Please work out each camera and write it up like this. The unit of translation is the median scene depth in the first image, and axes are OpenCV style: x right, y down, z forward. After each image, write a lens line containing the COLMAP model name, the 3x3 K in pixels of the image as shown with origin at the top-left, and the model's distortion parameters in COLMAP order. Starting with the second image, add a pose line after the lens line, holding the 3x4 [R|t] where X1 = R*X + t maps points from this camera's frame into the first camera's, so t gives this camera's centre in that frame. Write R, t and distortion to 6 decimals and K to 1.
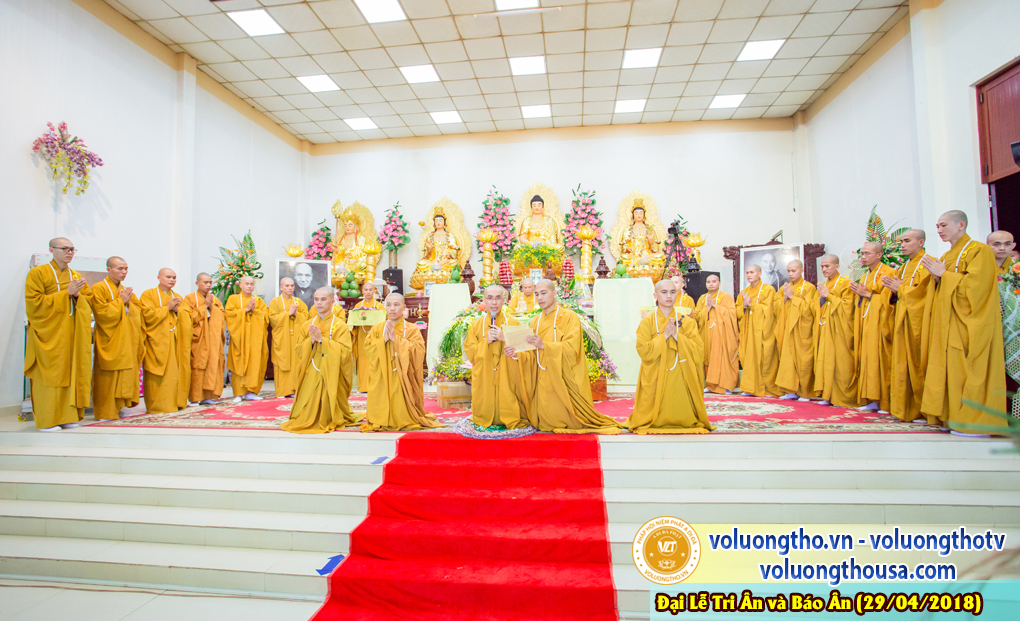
lens RADIAL K [[525.6, 0, 510.0], [0, 525.6, 310.5], [0, 0, 1]] dist [-0.054317, 0.000492]
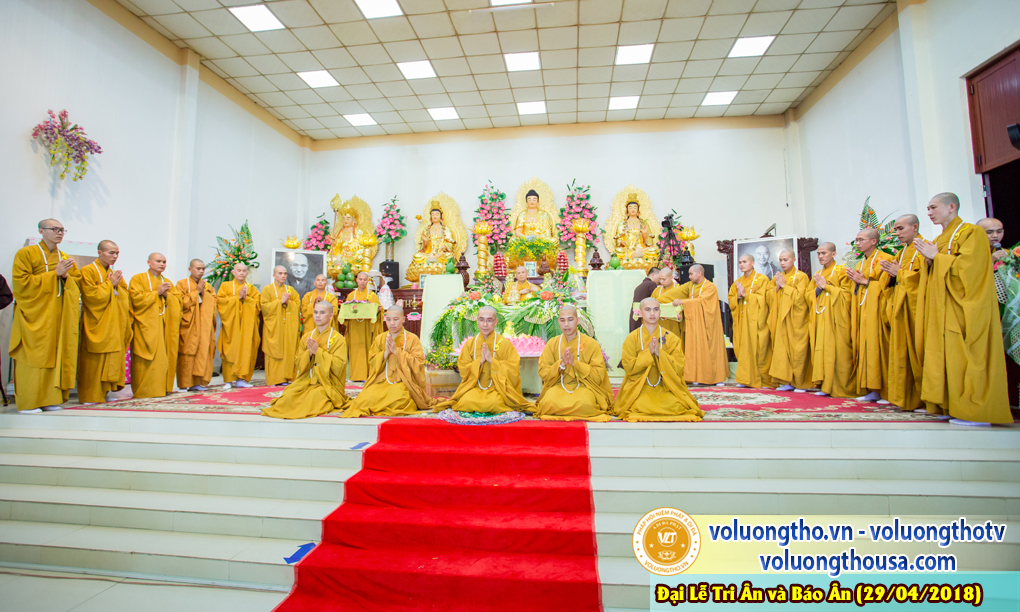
lens RADIAL K [[513.8, 0, 504.2], [0, 513.8, 286.4], [0, 0, 1]] dist [-0.056250, 0.001618]
pose [[0.999920, 0.006259, -0.010947, 0.010113], [-0.006750, 0.998946, -0.045394, 0.012752], [0.010652, 0.045464, 0.998909, 0.018239]]
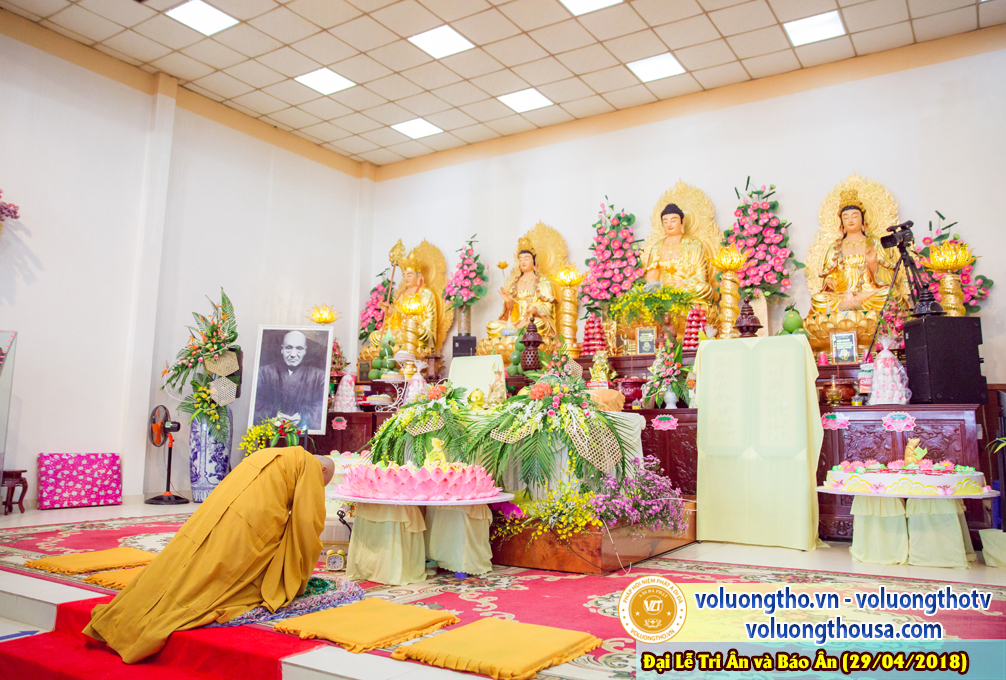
lens RADIAL K [[782.7, 0, 499.6], [0, 782.7, 303.9], [0, 0, 1]] dist [-0.086689, -0.000748]
pose [[0.902065, -0.051362, -0.428533, 0.263014], [-0.003381, 0.992022, -0.126016, 0.003510], [0.431587, 0.115124, 0.894695, 0.153855]]
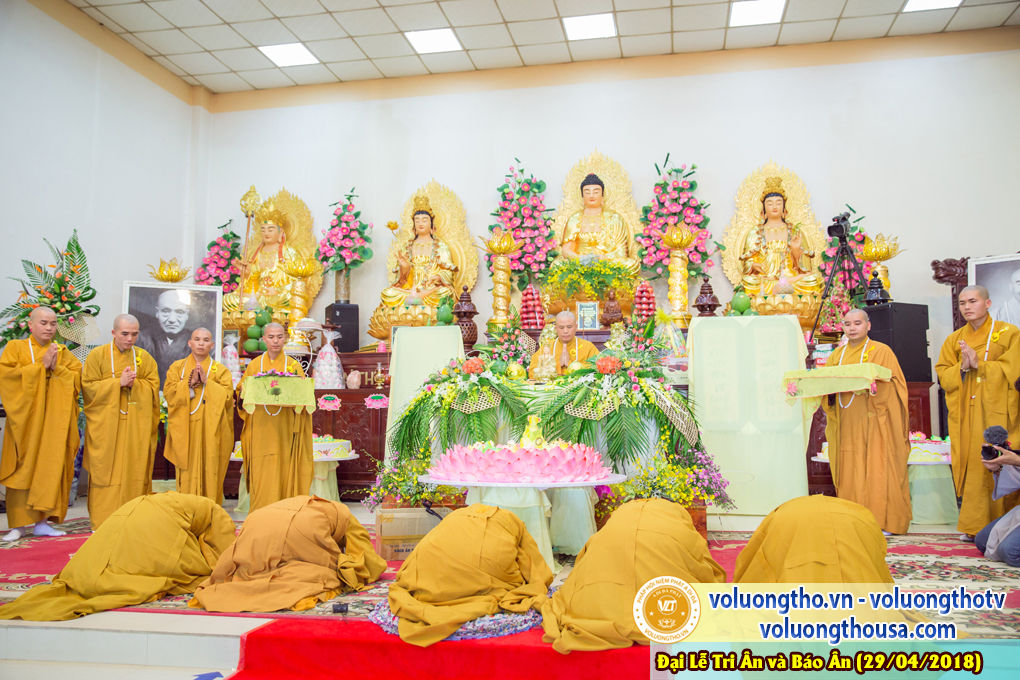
lens RADIAL K [[844.4, 0, 519.9], [0, 844.4, 341.0], [0, 0, 1]] dist [-0.044752, 0.072244]
pose [[0.998087, 0.001830, -0.061798, 0.032156], [-0.004899, 0.998760, -0.049545, 0.006877], [0.061631, 0.049753, 0.996858, 0.098922]]
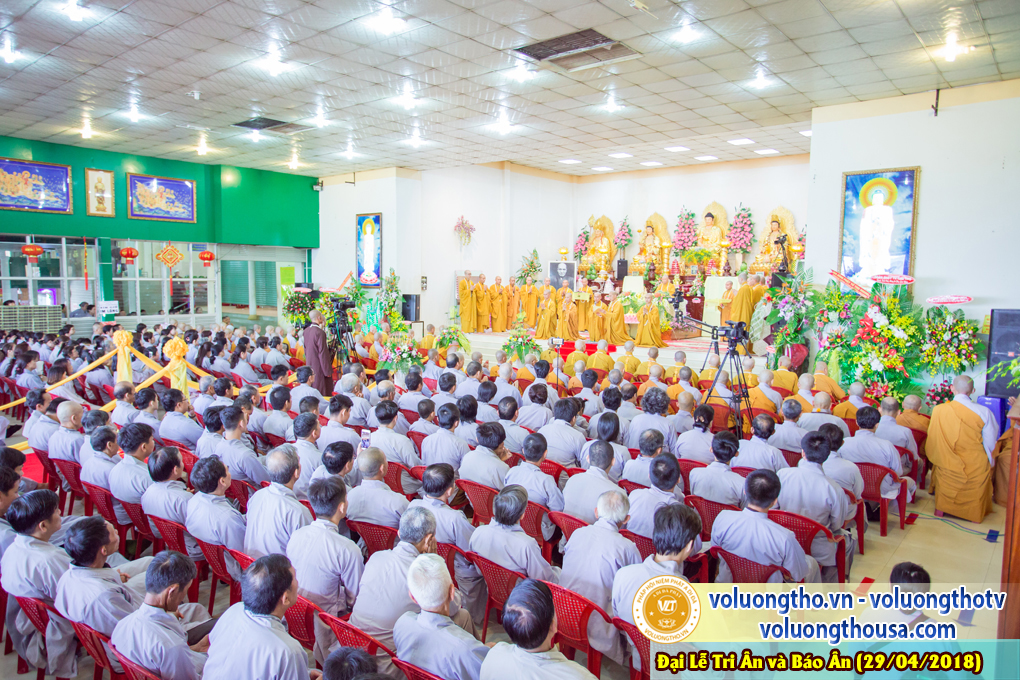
lens RADIAL K [[677.0, 0, 510.0], [0, 677.0, 340.0], [0, 0, 1]] dist [-0.044340, 0.064258]
pose [[0.833768, 0.073052, -0.547262, 0.698164], [-0.000883, 0.991383, 0.130990, -0.117165], [0.552115, -0.108732, 0.826648, -1.002224]]
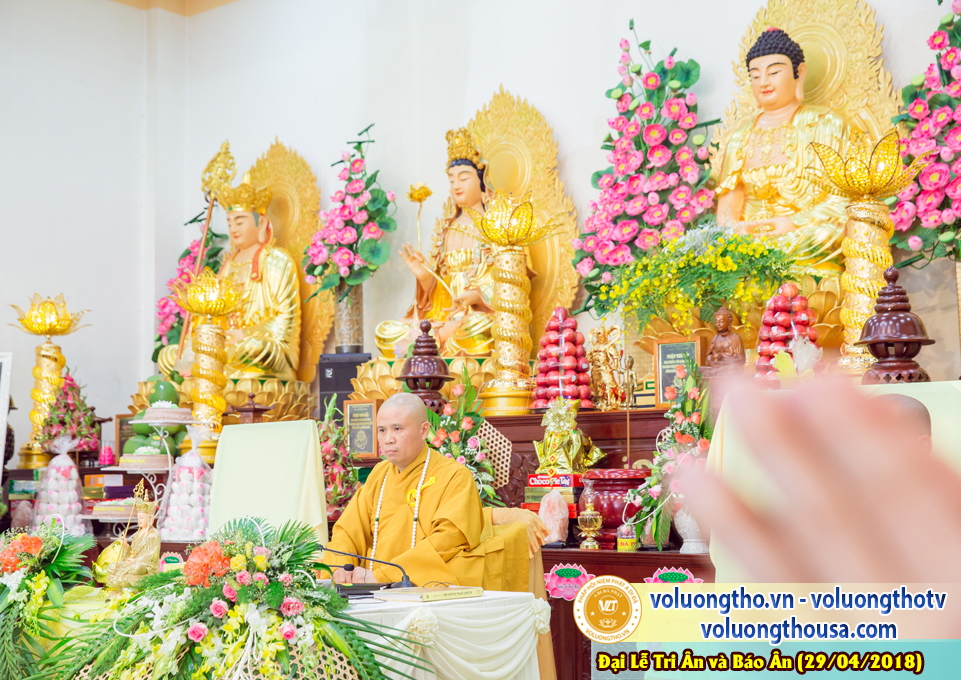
lens RADIAL K [[1511.5, 0, 449.3], [0, 1511.5, 340.3], [0, 0, 1]] dist [0.139126, 0.017006]
pose [[0.828281, -0.050615, -0.558022, 0.338677], [0.021577, 0.998054, -0.058500, -0.038919], [0.559897, 0.036414, 0.827762, 0.350038]]
